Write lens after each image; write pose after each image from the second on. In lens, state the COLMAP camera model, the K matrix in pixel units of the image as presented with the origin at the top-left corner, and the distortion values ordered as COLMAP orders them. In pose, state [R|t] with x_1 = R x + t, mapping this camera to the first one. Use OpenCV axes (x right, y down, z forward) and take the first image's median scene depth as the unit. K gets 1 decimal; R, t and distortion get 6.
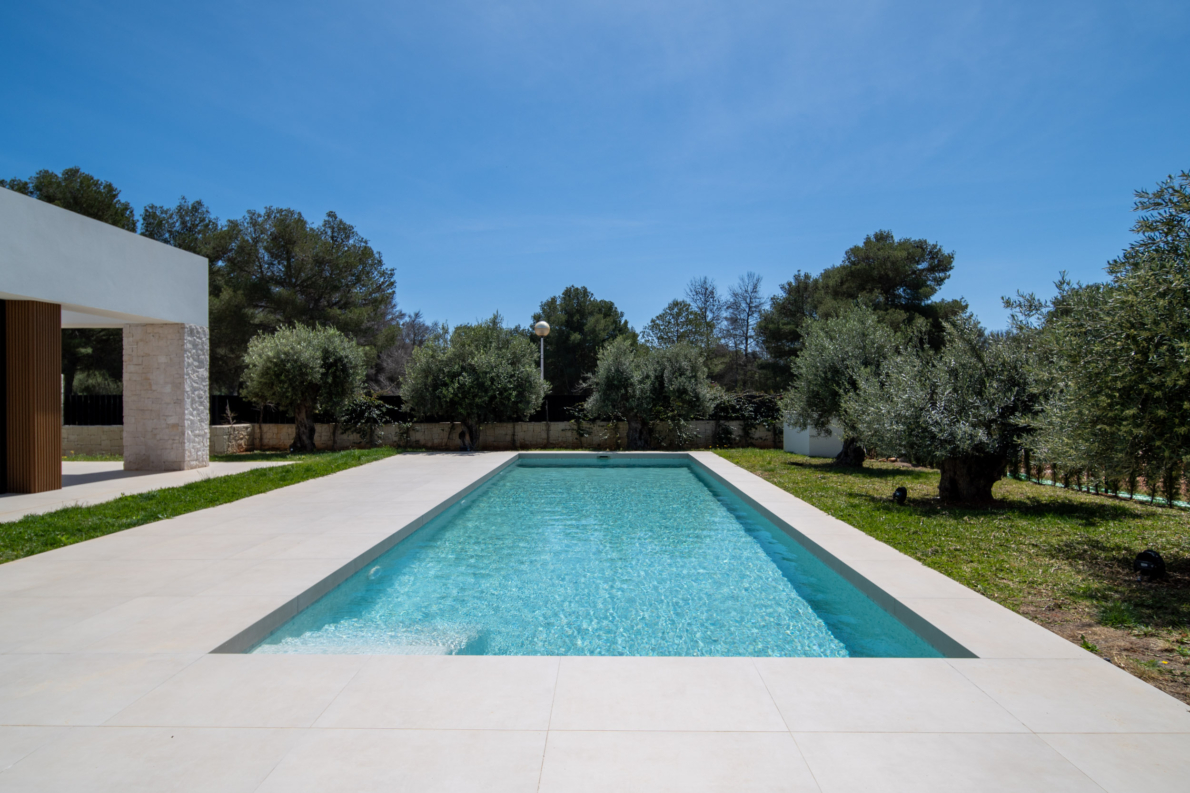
lens RADIAL K [[631.0, 0, 595.4], [0, 631.0, 397.2], [0, 0, 1]] dist [-0.011141, 0.005488]
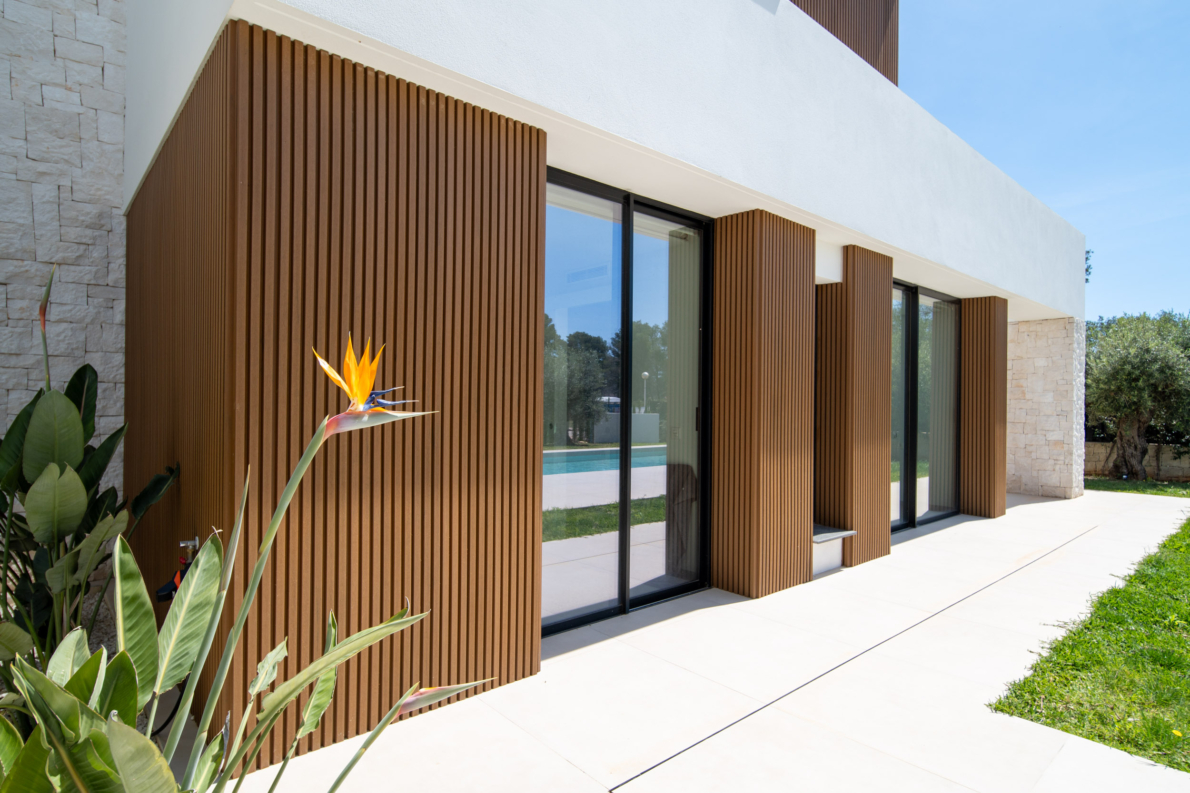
lens RADIAL K [[631.0, 0, 595.0], [0, 631.0, 397.4], [0, 0, 1]] dist [-0.011141, 0.005488]
pose [[0.675557, 0.004395, -0.737295, -0.474019], [-0.012444, 0.999908, -0.005442, -0.002056], [0.737203, 0.012851, 0.675549, 0.003228]]
